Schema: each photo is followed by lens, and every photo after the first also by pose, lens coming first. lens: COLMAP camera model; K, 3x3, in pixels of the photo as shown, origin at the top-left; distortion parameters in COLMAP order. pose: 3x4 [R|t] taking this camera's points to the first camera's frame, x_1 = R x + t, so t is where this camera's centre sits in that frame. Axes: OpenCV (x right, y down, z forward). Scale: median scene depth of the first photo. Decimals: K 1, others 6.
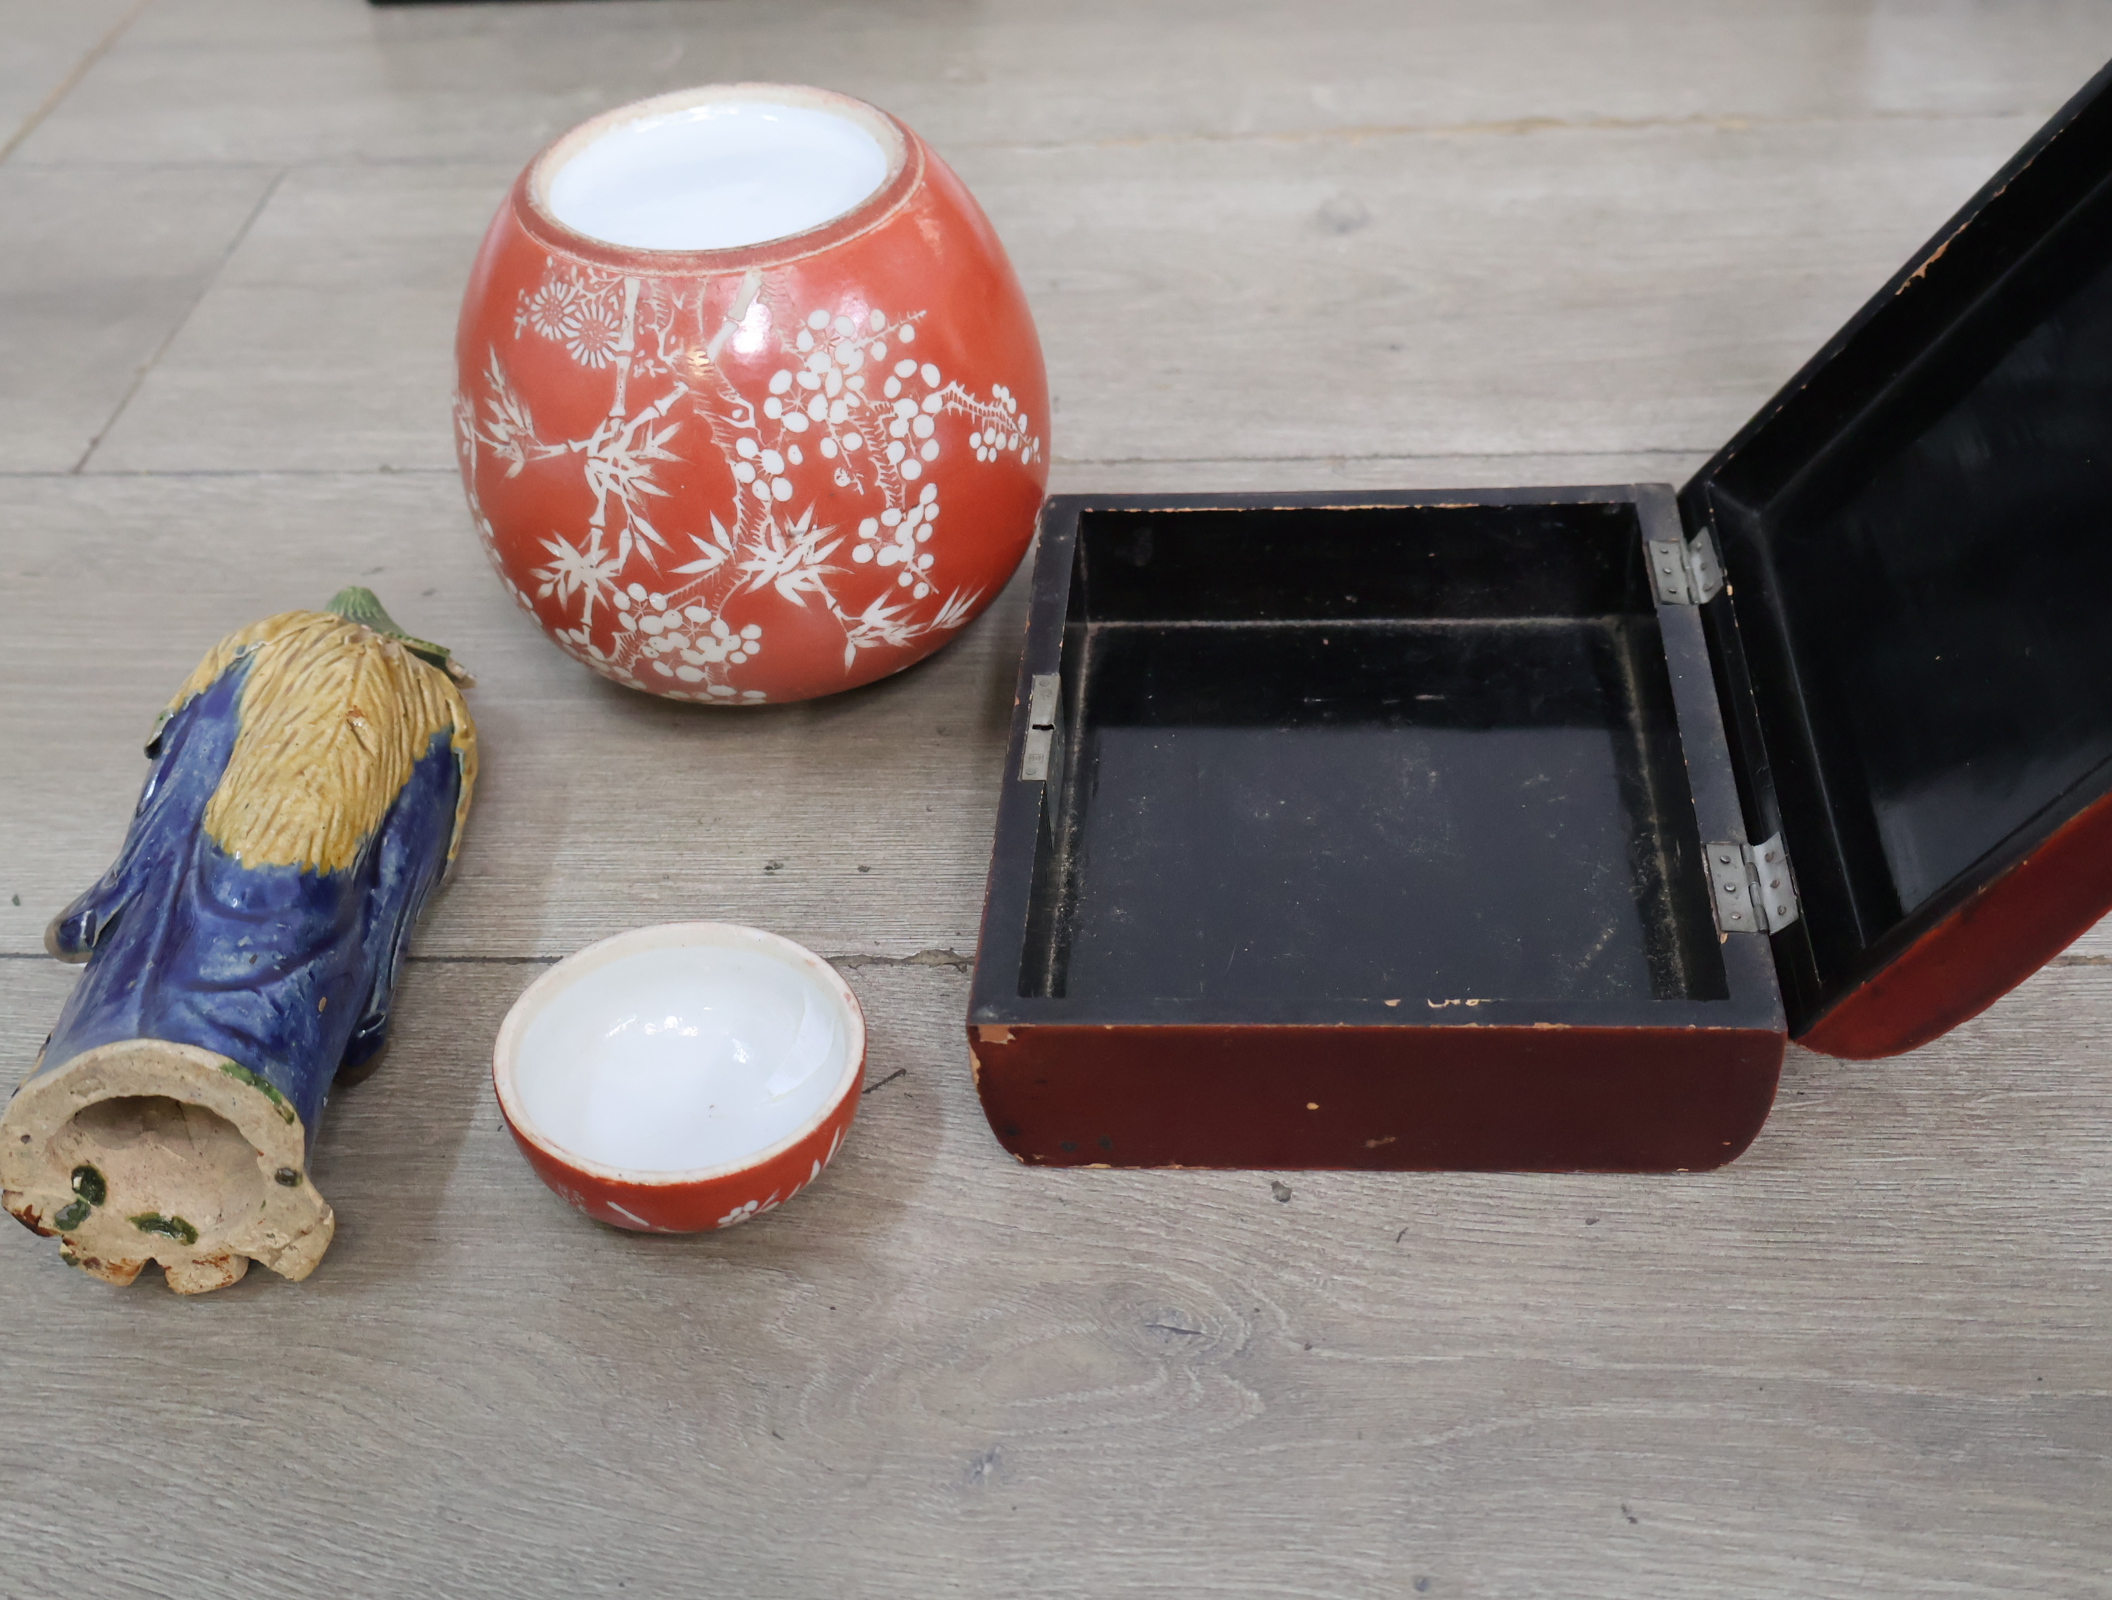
lens RADIAL K [[2458.8, 0, 1045.1], [0, 2458.8, 797.3], [0, 0, 1]] dist [0.004333, 0.000000]
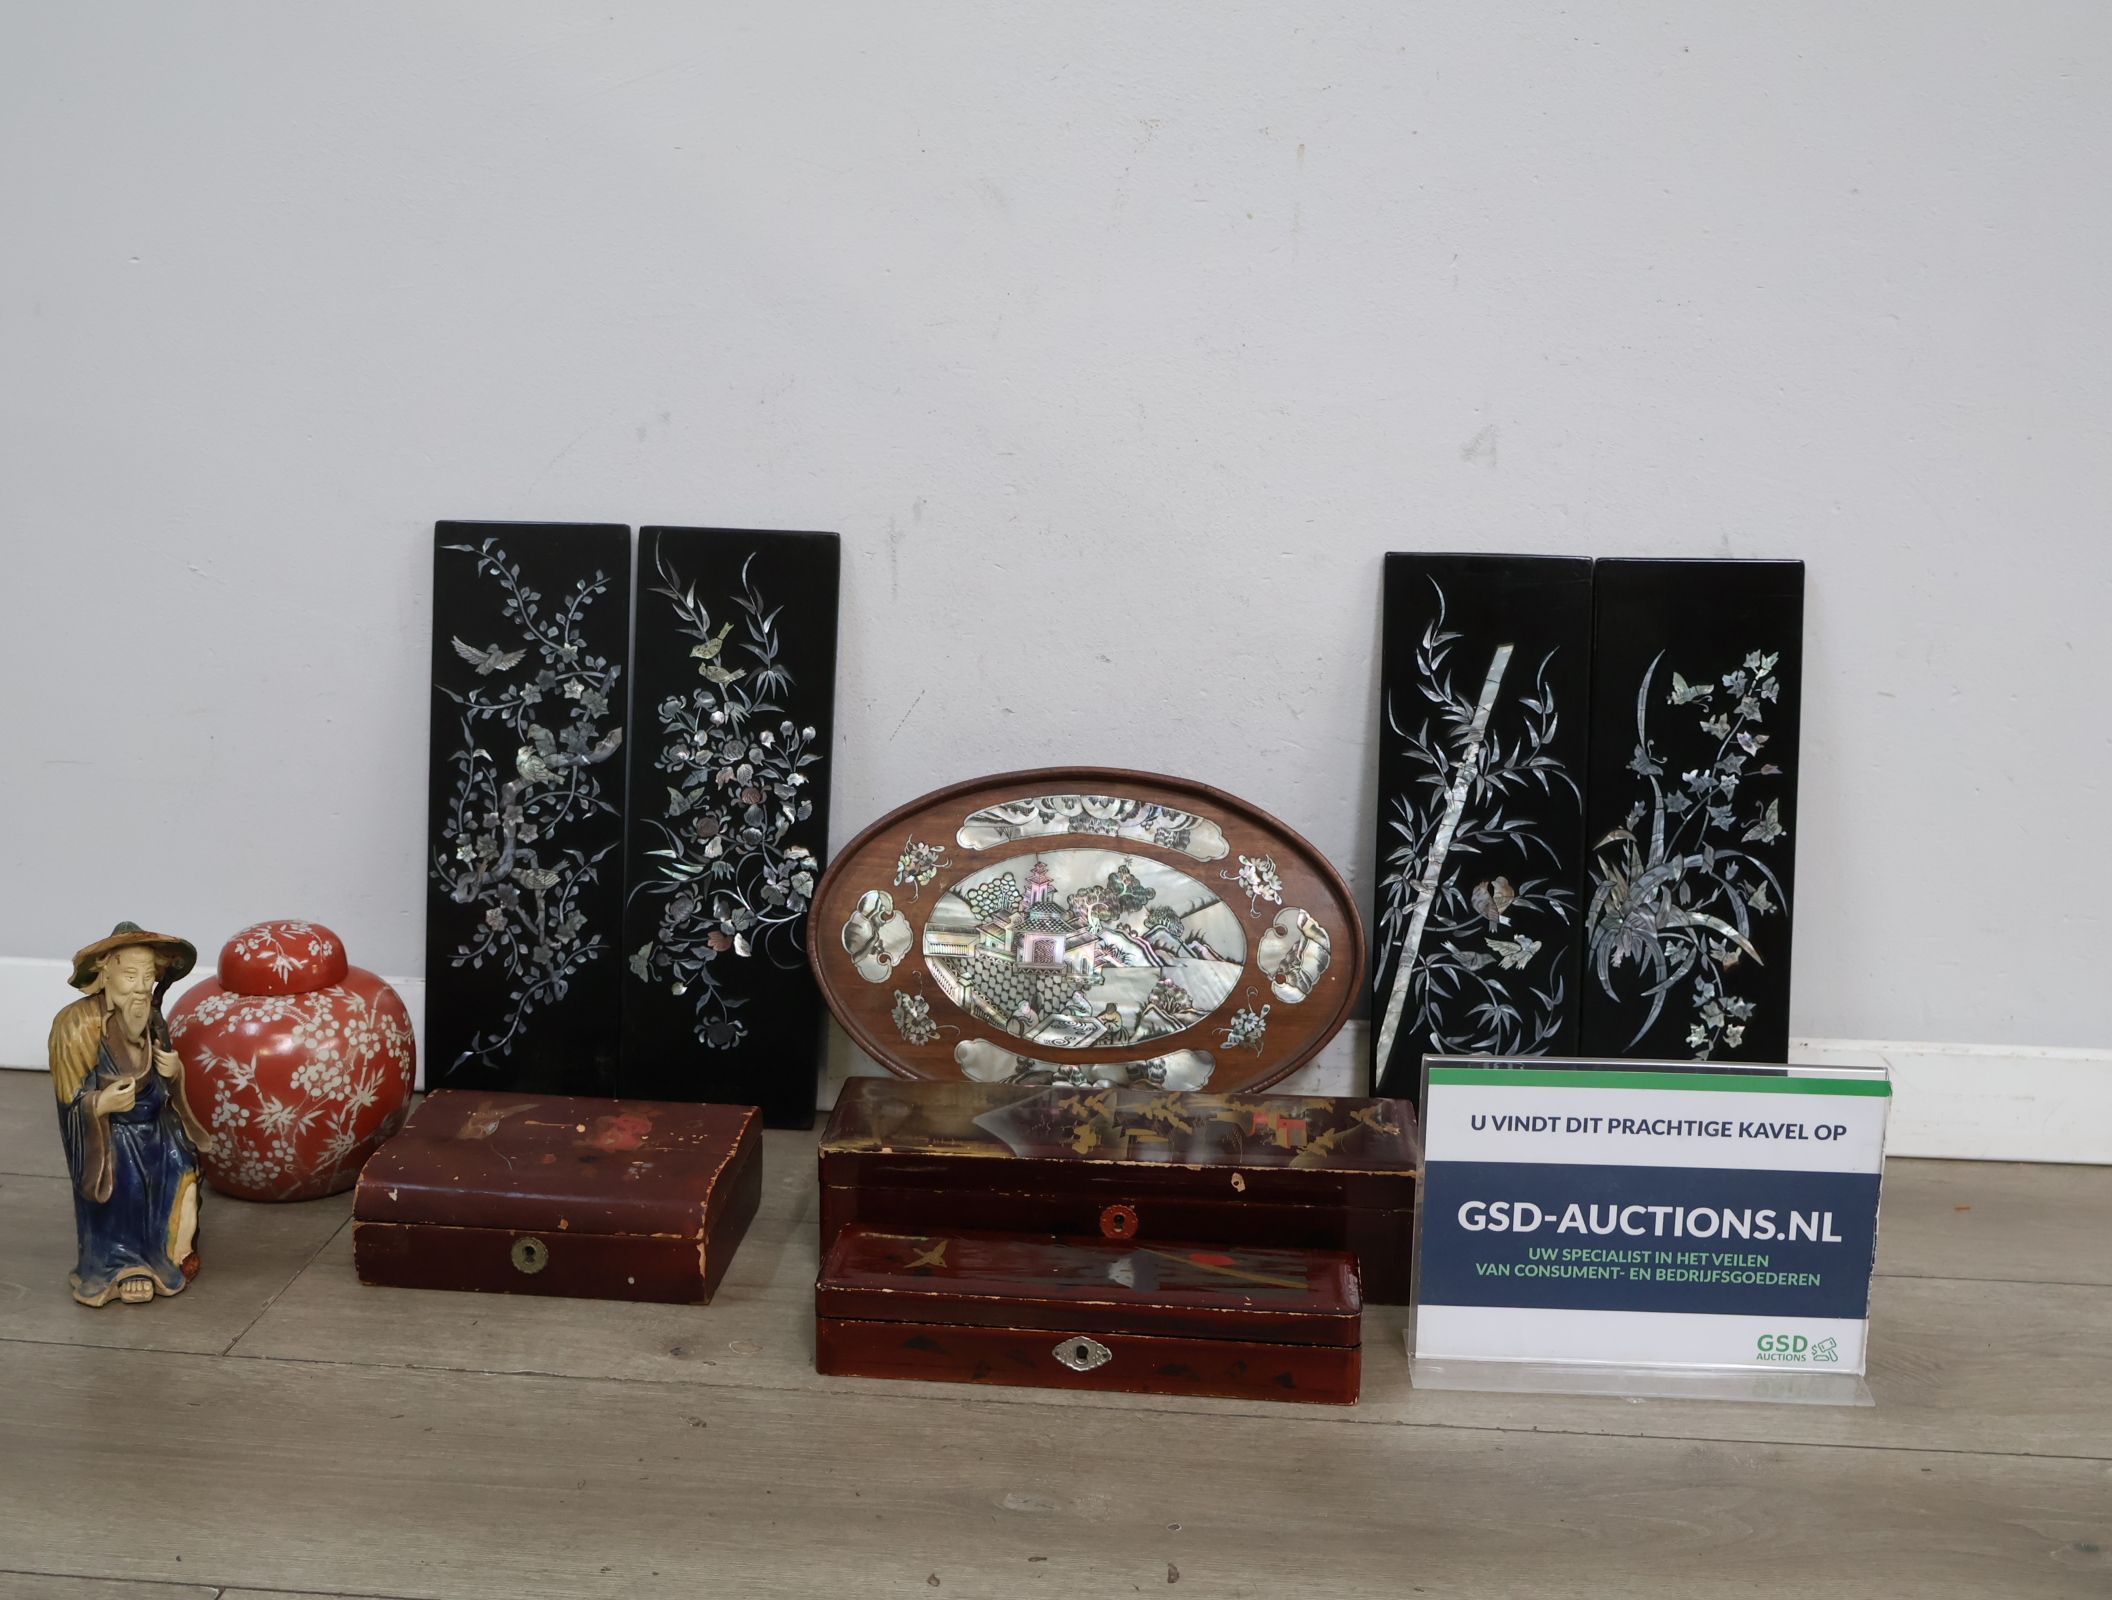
lens RADIAL K [[2458.8, 0, 1047.1], [0, 2458.8, 813.6], [0, 0, 1]] dist [0.004333, 0.000000]
pose [[-0.916529, 0.011291, -0.399809, 0.174793], [0.308776, -0.615394, -0.725222, 2.153606], [-0.254228, -0.788139, 0.560540, -0.364929]]
